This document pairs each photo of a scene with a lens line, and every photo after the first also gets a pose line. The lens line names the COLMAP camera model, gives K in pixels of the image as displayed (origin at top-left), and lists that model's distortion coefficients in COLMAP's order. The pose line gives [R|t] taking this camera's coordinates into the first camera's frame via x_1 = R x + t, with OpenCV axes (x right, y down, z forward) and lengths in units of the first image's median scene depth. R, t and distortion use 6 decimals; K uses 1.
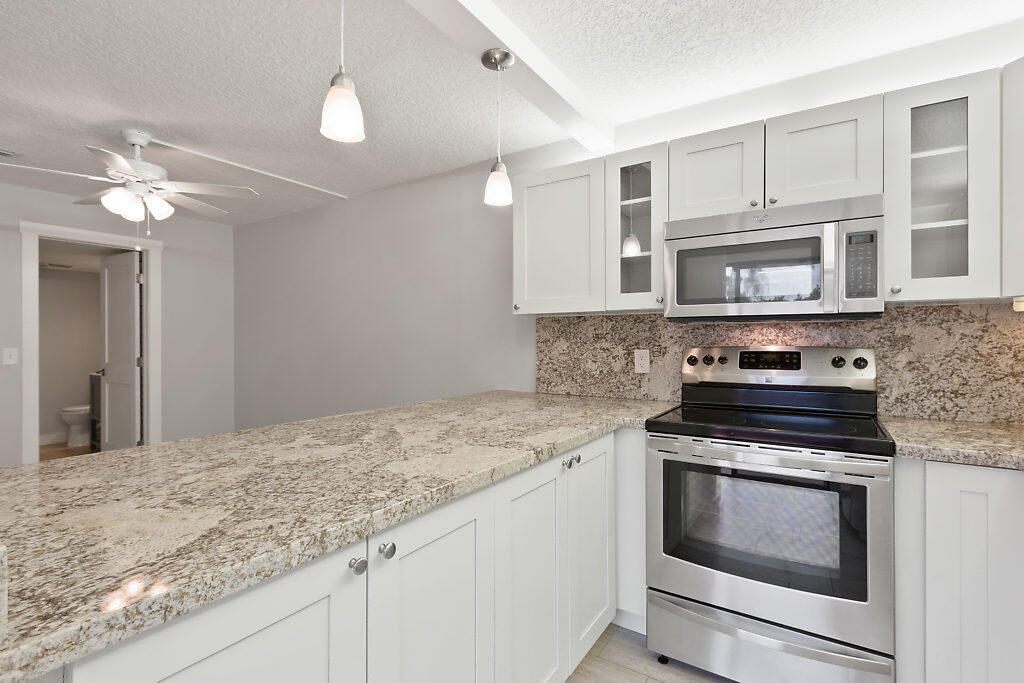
lens RADIAL K [[475.5, 0, 509.5], [0, 475.5, 340.6], [0, 0, 1]] dist [-0.002668, 0.000914]
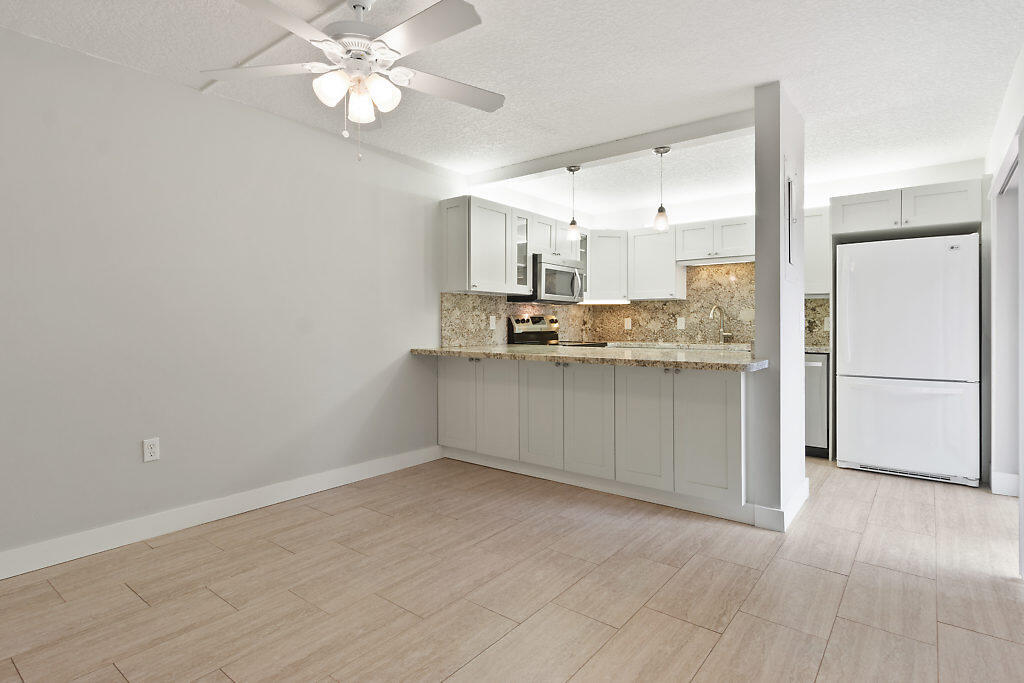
lens RADIAL K [[541.4, 0, 512.1], [0, 541.4, 332.2], [0, 0, 1]] dist [-0.001243, -0.000008]
pose [[0.064229, -0.010174, 0.997883, -2.318699], [0.000252, 0.999948, 0.010179, 0.079828], [-0.997935, -0.000402, 0.064229, 1.093744]]
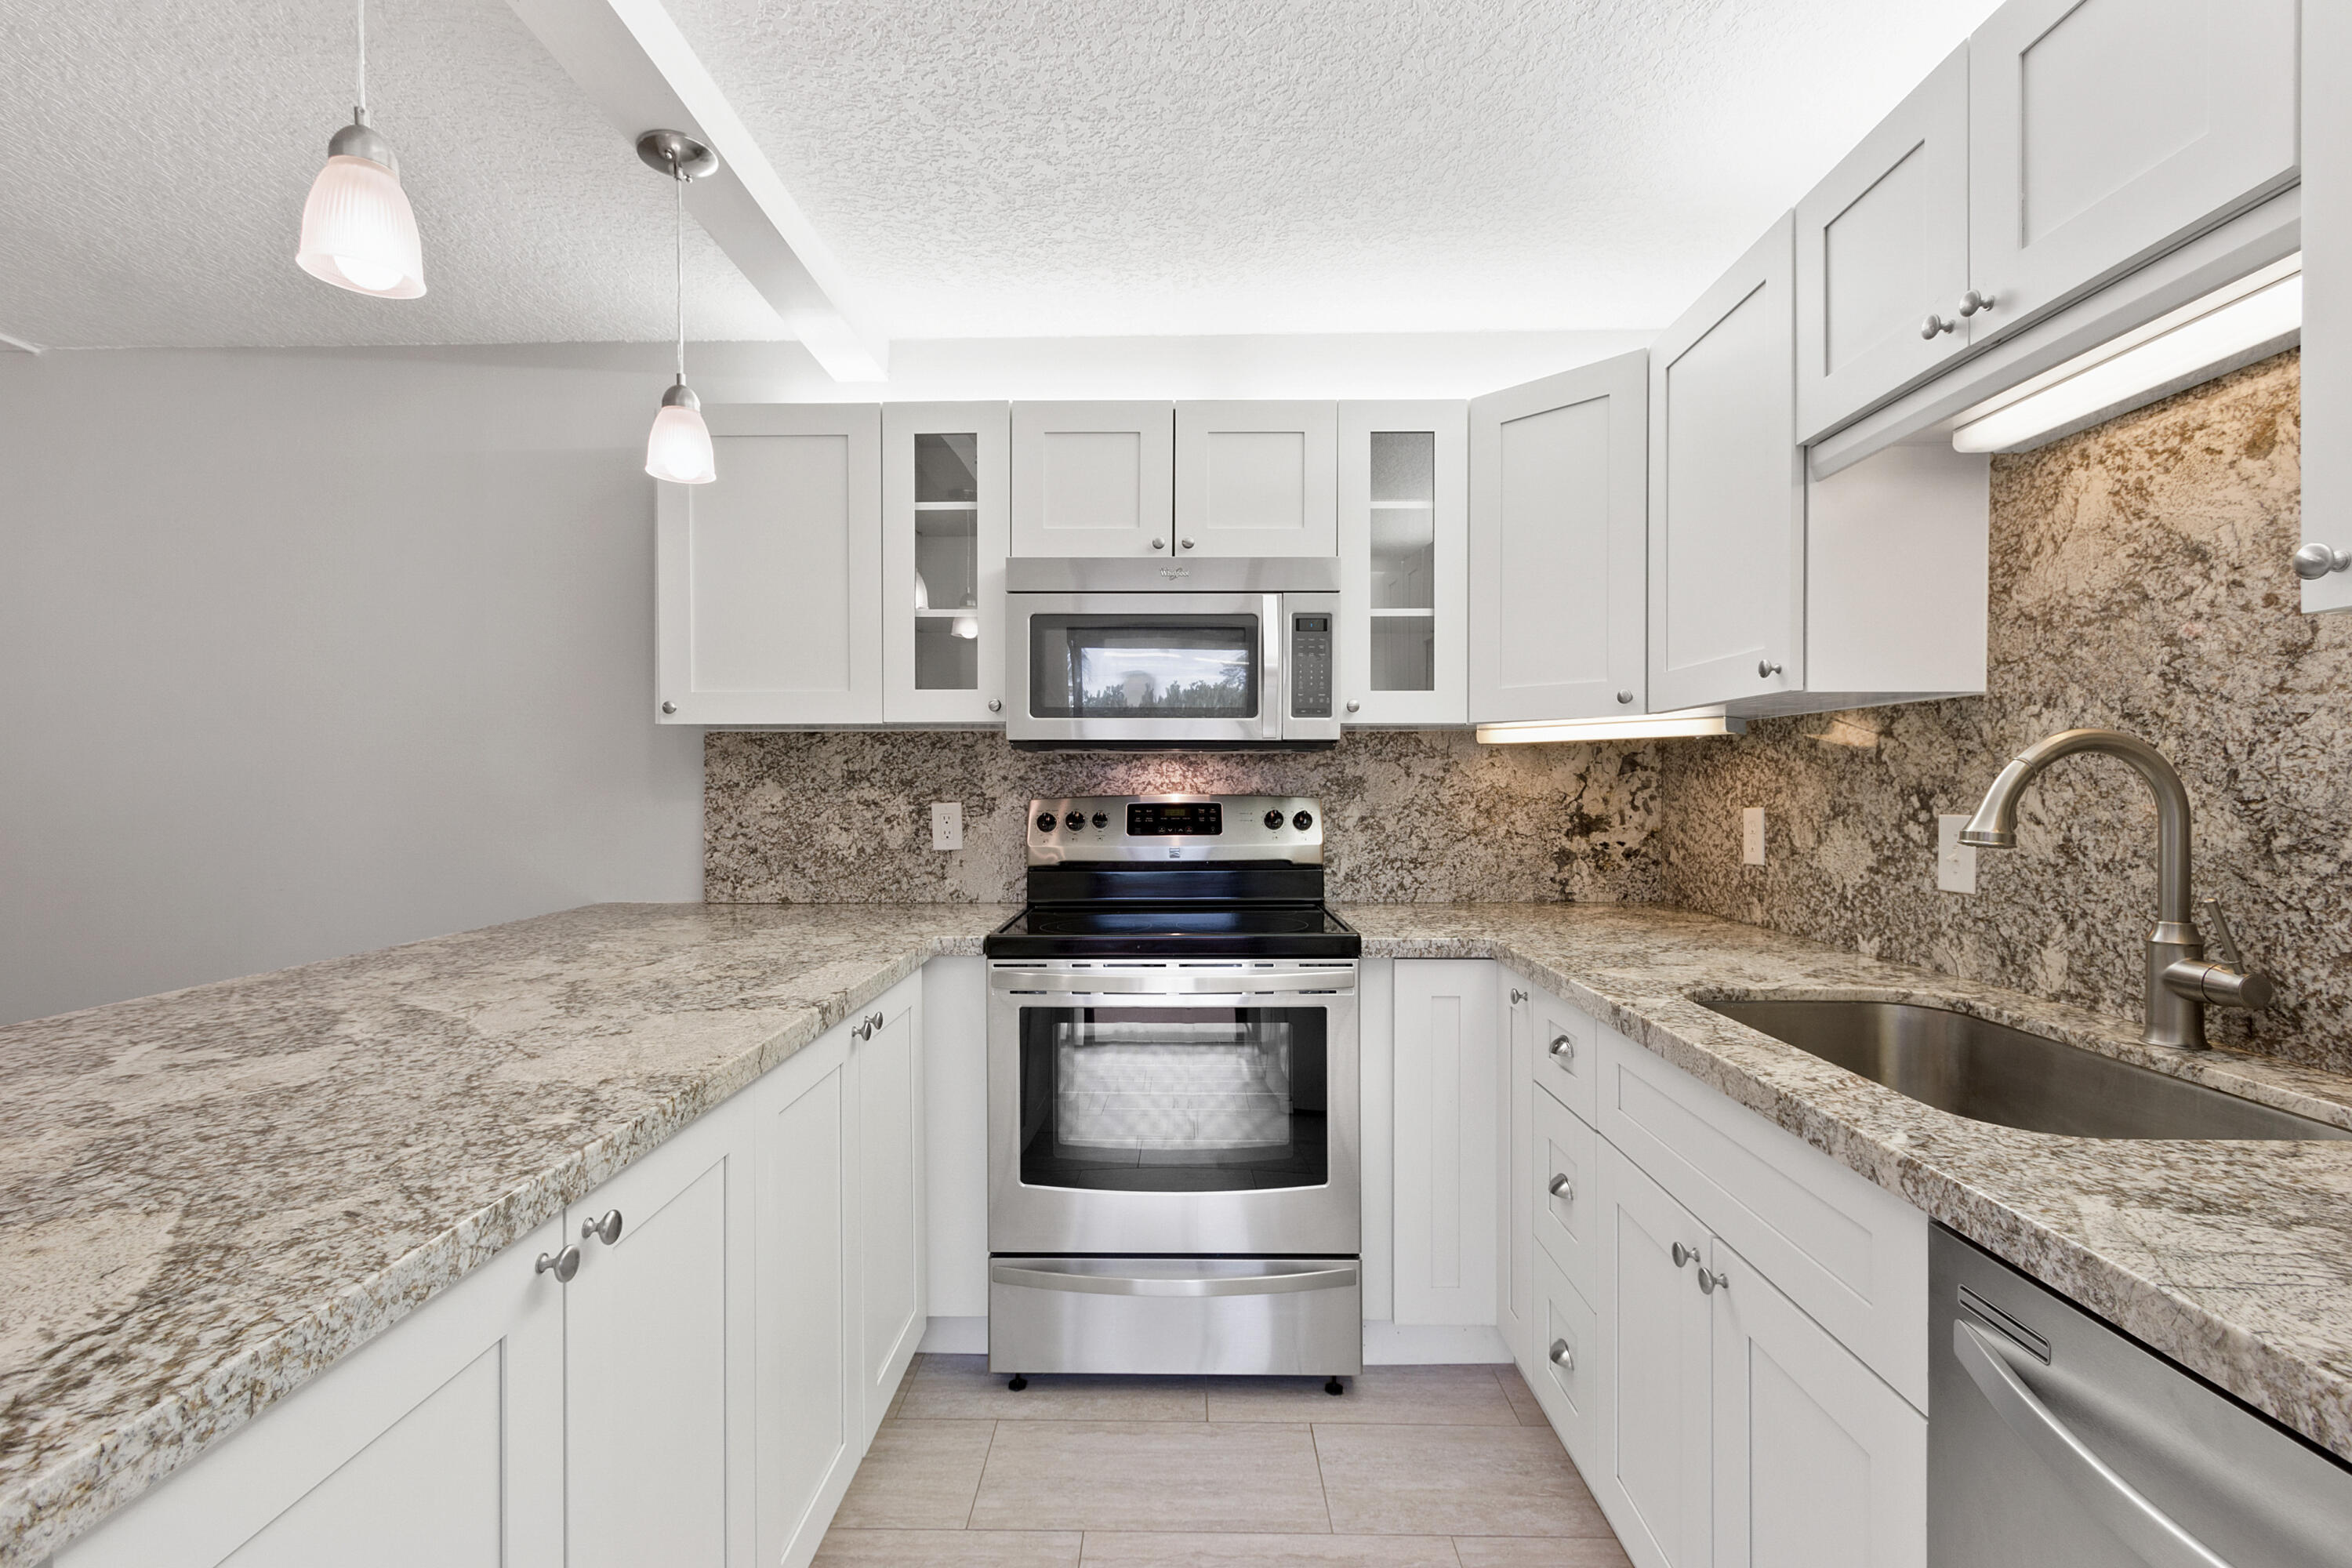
lens RADIAL K [[1092.1, 0, 1153.7], [0, 1092.1, 795.9], [0, 0, 1]] dist [-0.002668, 0.000914]
pose [[0.843993, -0.005639, 0.536324, -0.209320], [0.000581, 0.999954, 0.009599, 0.001004], [-0.536353, -0.007790, 0.843958, -0.115185]]
